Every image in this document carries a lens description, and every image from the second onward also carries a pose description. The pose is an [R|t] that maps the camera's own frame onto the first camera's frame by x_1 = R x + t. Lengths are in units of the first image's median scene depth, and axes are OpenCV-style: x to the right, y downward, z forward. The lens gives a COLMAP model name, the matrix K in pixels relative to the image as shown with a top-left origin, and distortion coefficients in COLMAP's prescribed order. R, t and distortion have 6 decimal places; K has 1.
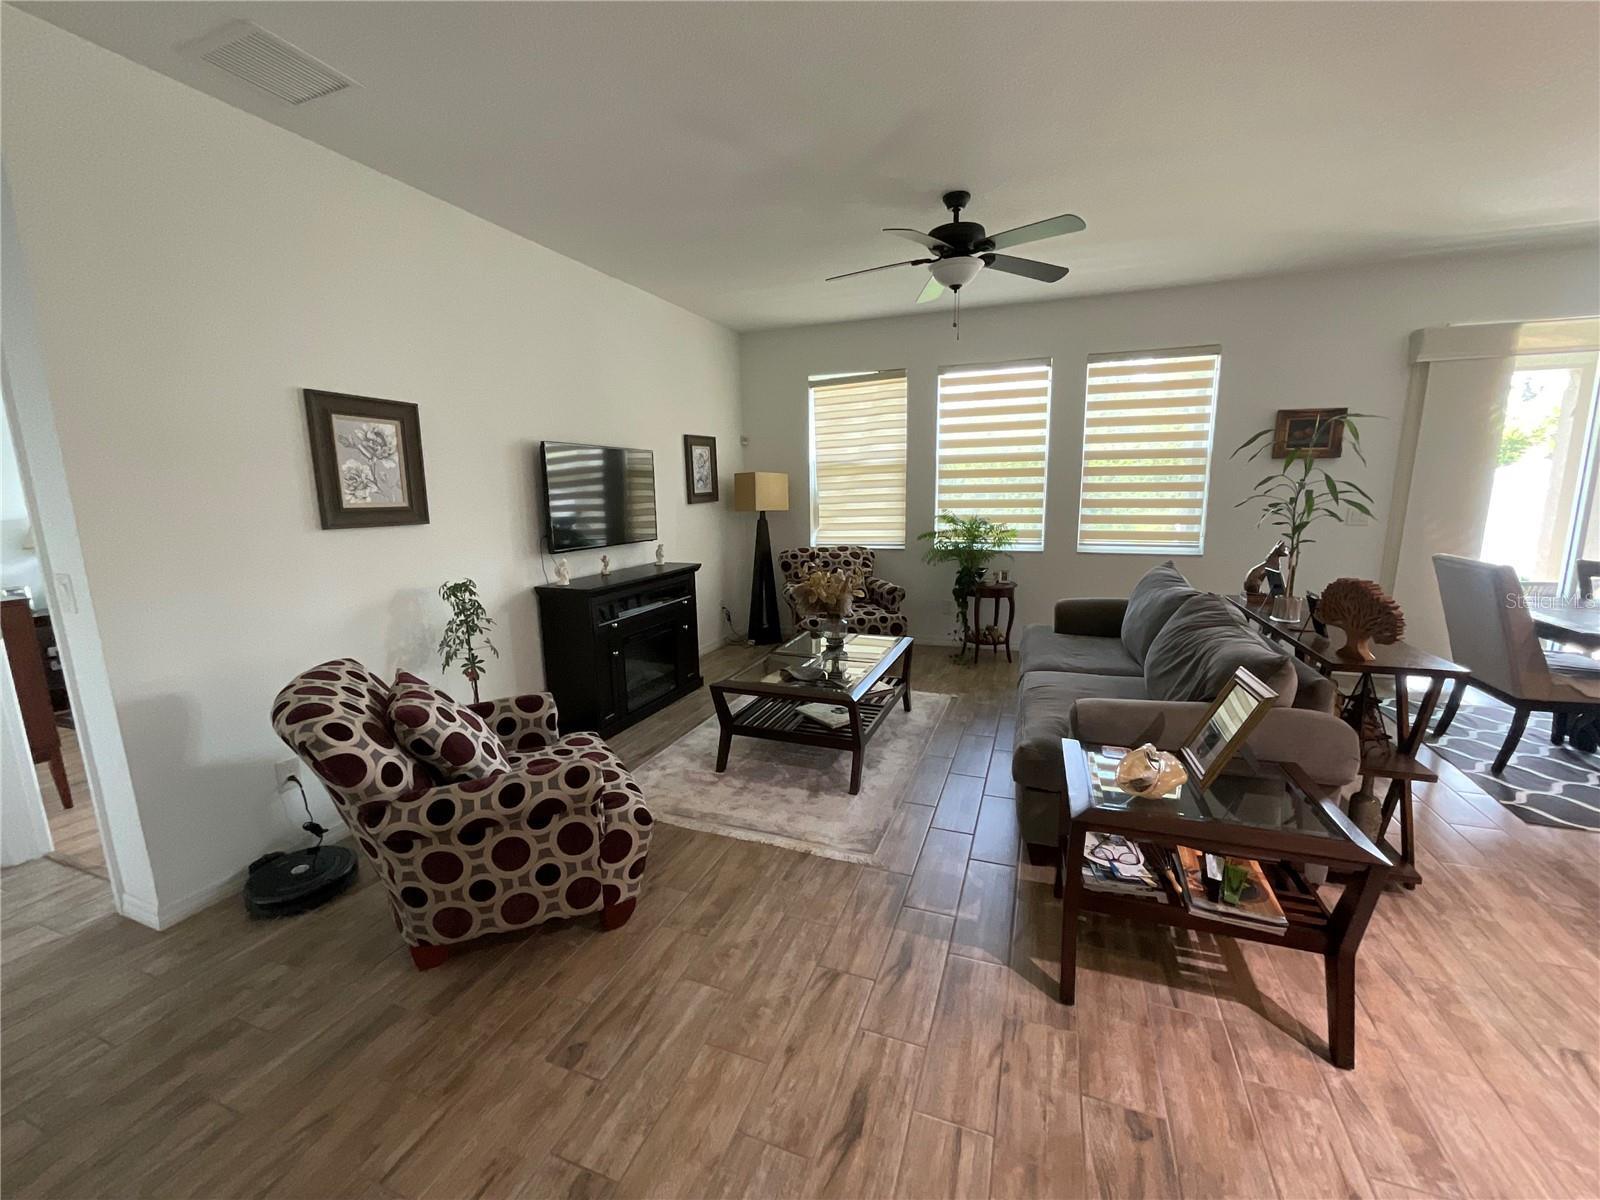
lens RADIAL K [[646.2, 0, 797.1], [0, 646.2, 599.7], [0, 0, 1]] dist [-0.001548, 0.000129]
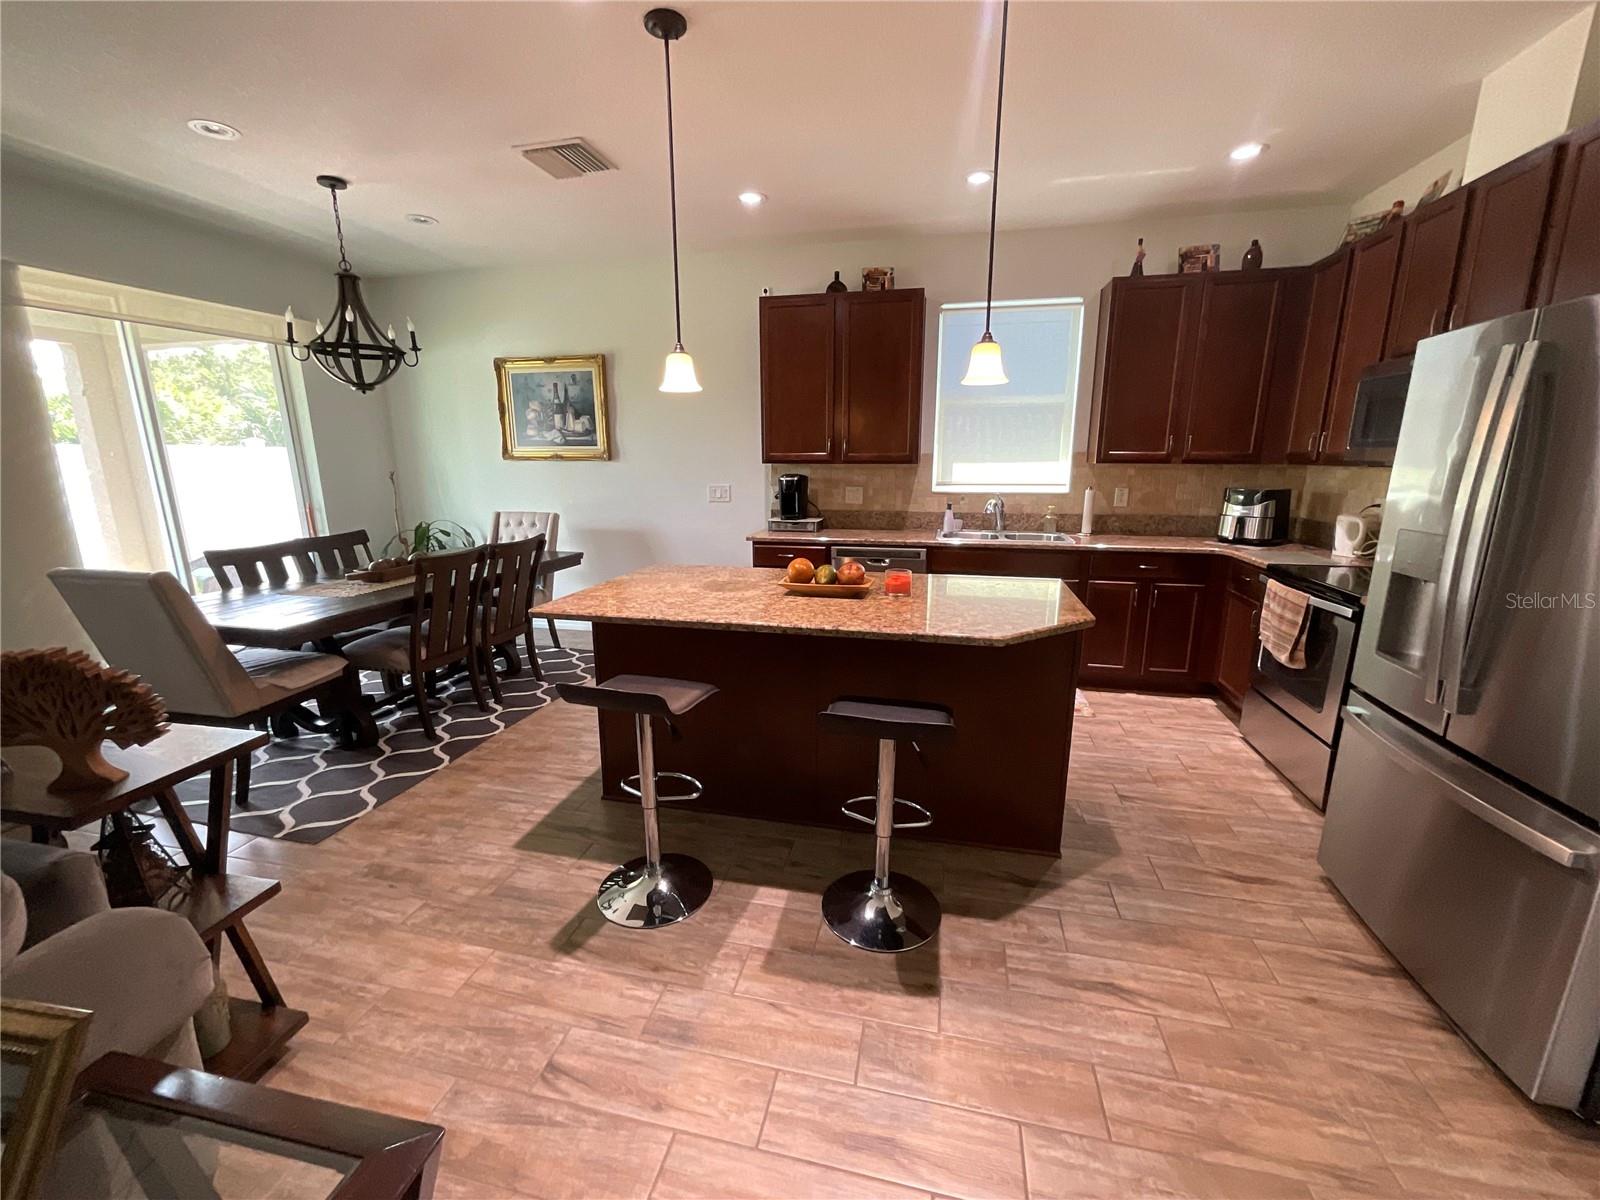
lens RADIAL K [[646.2, 0, 798.8], [0, 646.2, 597.4], [0, 0, 1]] dist [-0.001548, 0.000129]
pose [[-0.143661, -0.198655, 0.969483, 0.189035], [0.184007, 0.957200, 0.223405, -0.053199], [-0.972370, 0.210487, -0.100959, 0.301157]]
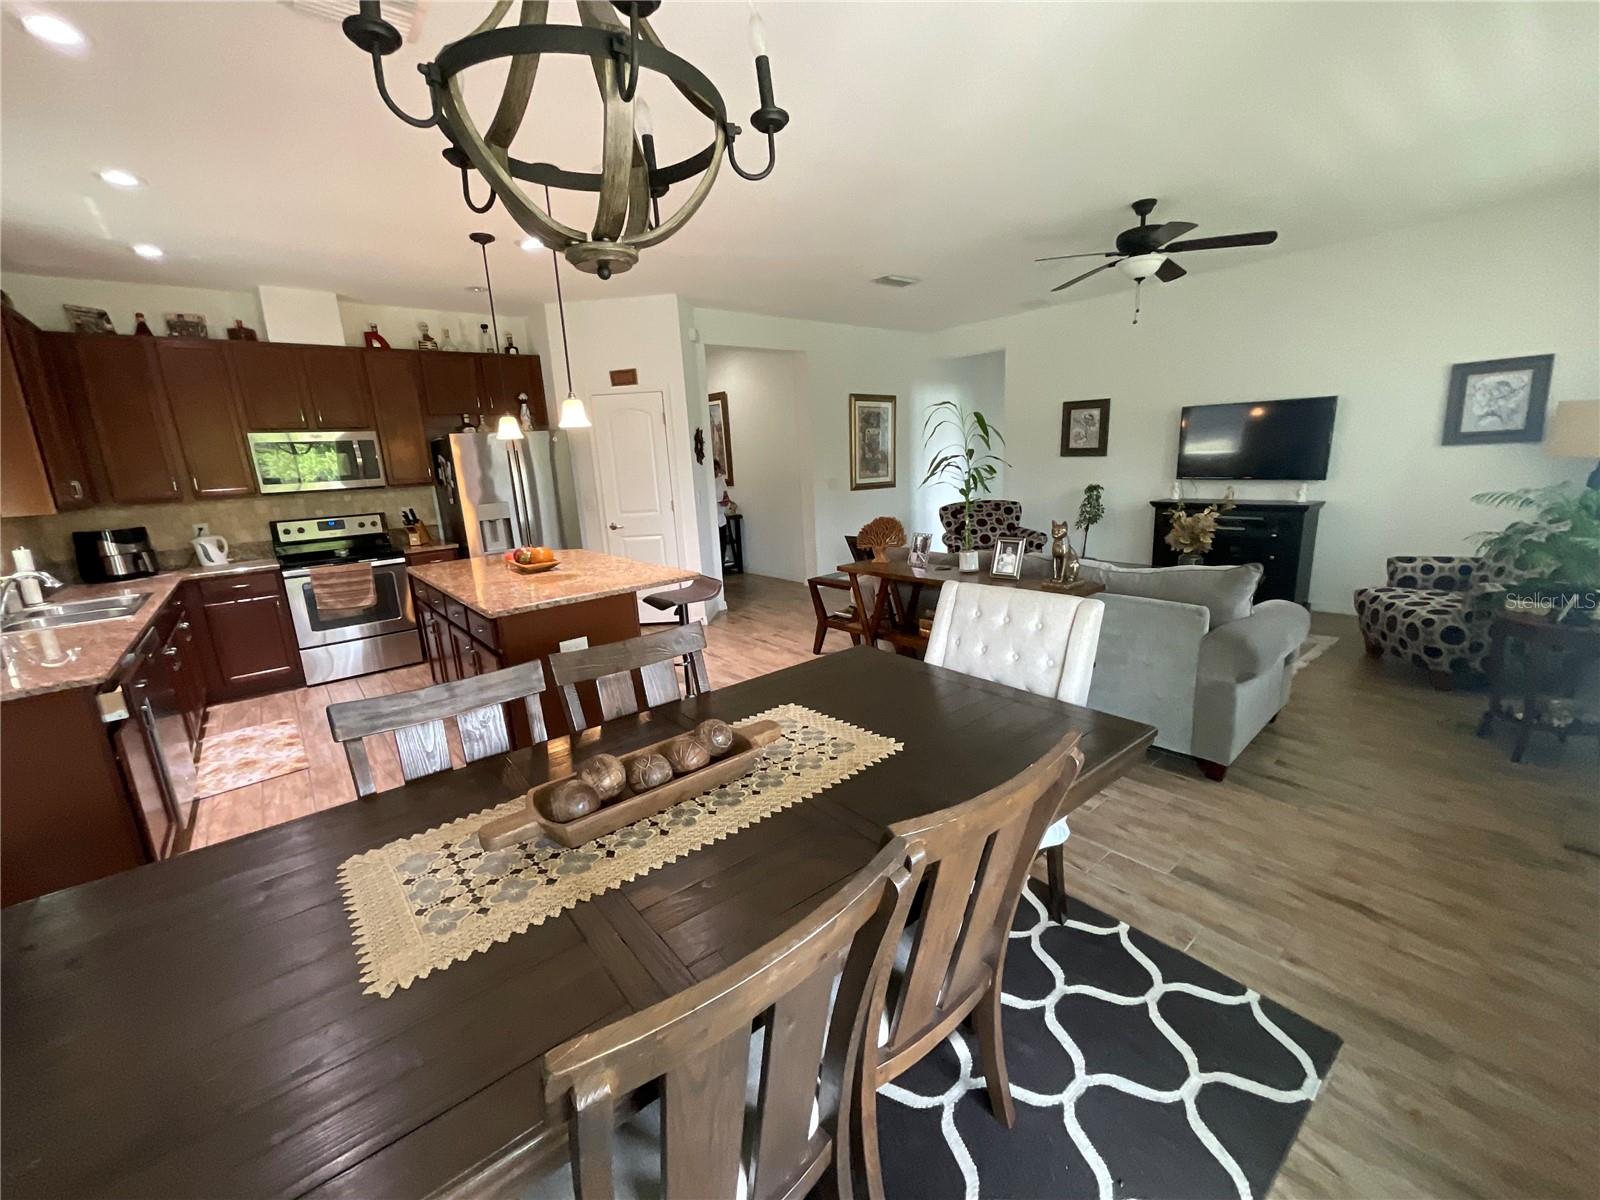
lens RADIAL K [[646.2, 0, 802.3], [0, 646.2, 598.5], [0, 0, 1]] dist [-0.001548, 0.000129]
pose [[-0.483651, 0.233020, -0.843673, 1.692960], [-0.097922, 0.943453, 0.316715, -0.237029], [0.869766, 0.235794, -0.433484, 1.105744]]
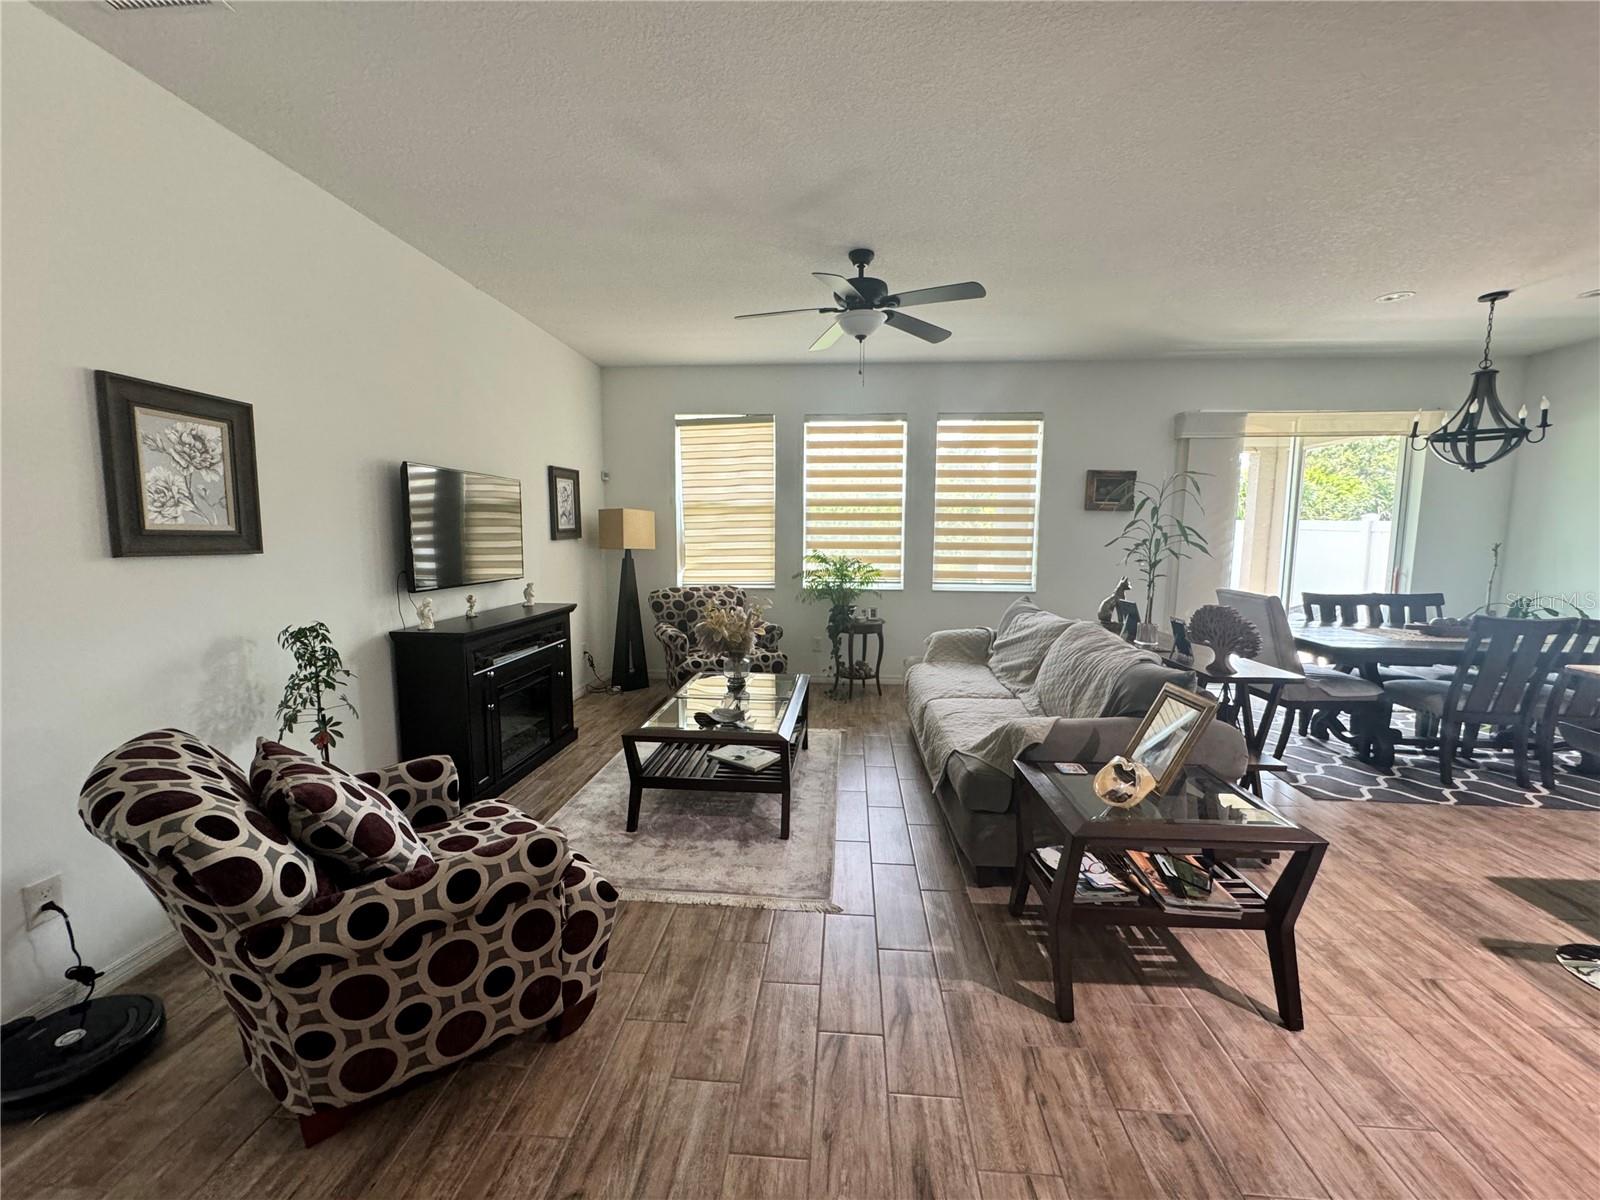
lens RADIAL K [[636.8, 0, 796.3], [0, 636.8, 599.9], [0, 0, 1]] dist [-0.003463, 0.000201]
pose [[0.958328, -0.009199, 0.285523, -0.154994], [0.028695, 0.997526, -0.064173, 0.008152], [-0.284226, 0.069692, 0.956221, 0.065450]]
